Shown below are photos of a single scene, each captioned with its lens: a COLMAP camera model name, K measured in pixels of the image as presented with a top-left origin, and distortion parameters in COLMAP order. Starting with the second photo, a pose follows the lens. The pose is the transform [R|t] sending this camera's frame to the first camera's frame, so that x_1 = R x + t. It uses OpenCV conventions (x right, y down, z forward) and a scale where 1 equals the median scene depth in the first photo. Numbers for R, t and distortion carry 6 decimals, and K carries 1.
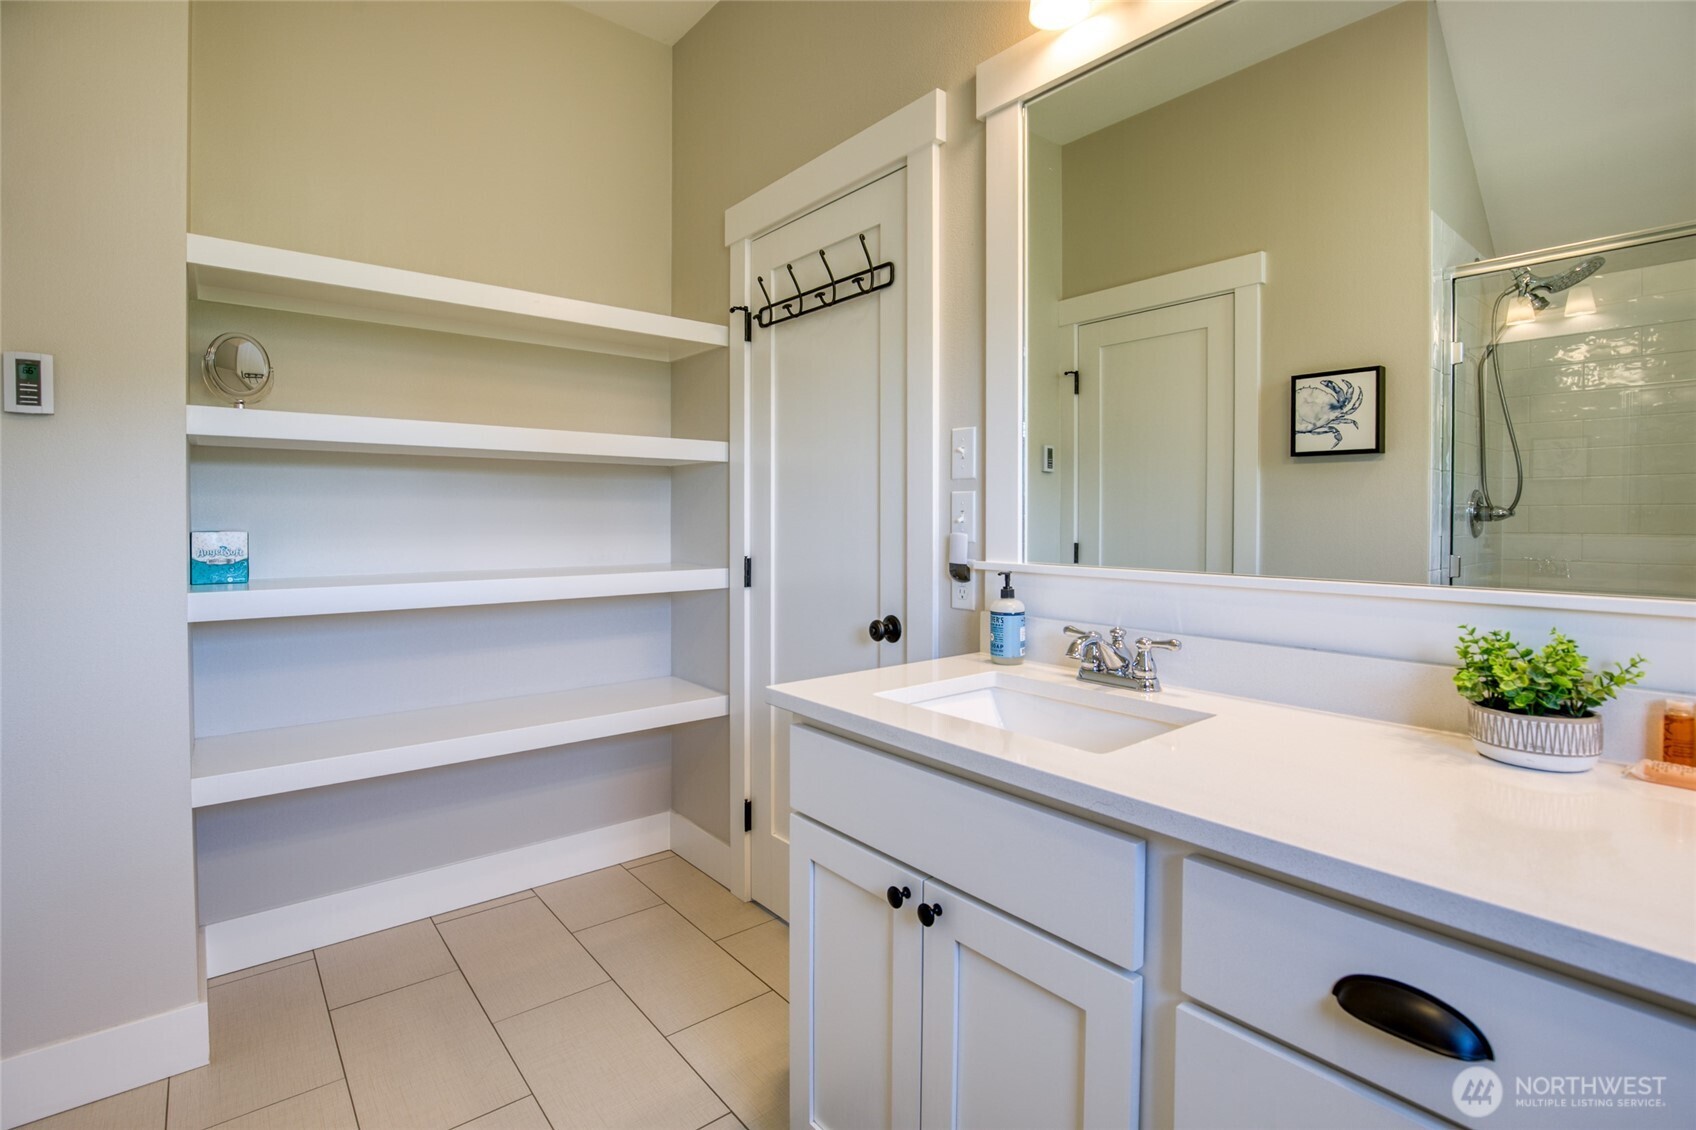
lens RADIAL K [[782.0, 0, 857.5], [0, 782.0, 538.0], [0, 0, 1]] dist [-0.028235, 0.003188]
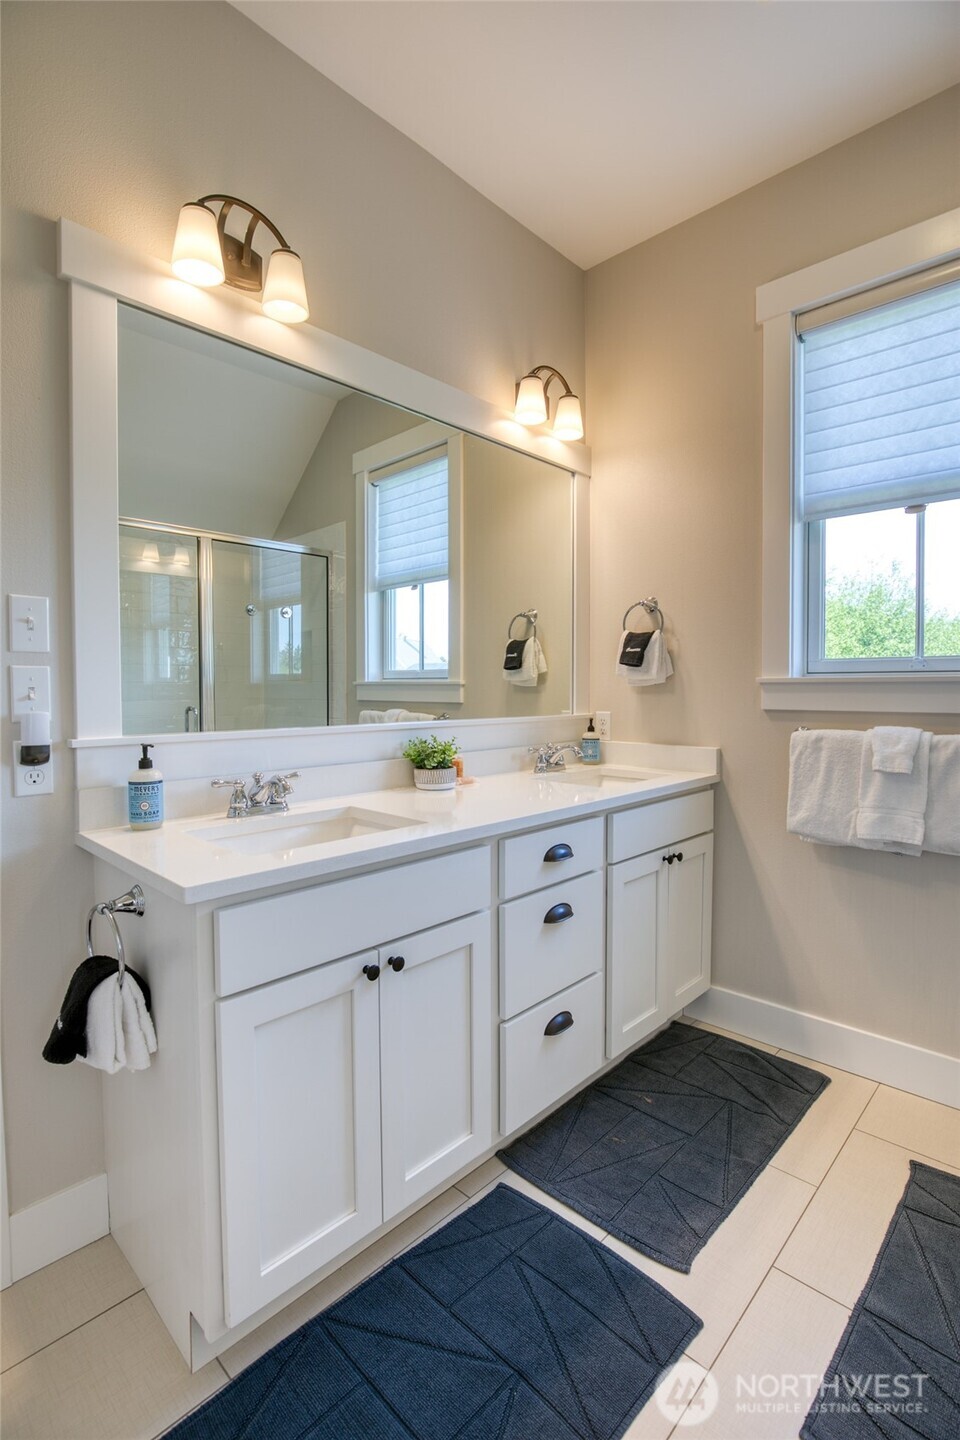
lens RADIAL K [[663.9, 0, 480.8], [0, 663.9, 713.1], [0, 0, 1]] dist [-0.028235, 0.003188]
pose [[-0.082659, -0.055395, 0.995037, -0.835817], [0.022014, 0.998109, 0.057395, -0.046785], [-0.996335, 0.026649, -0.081283, 0.671984]]
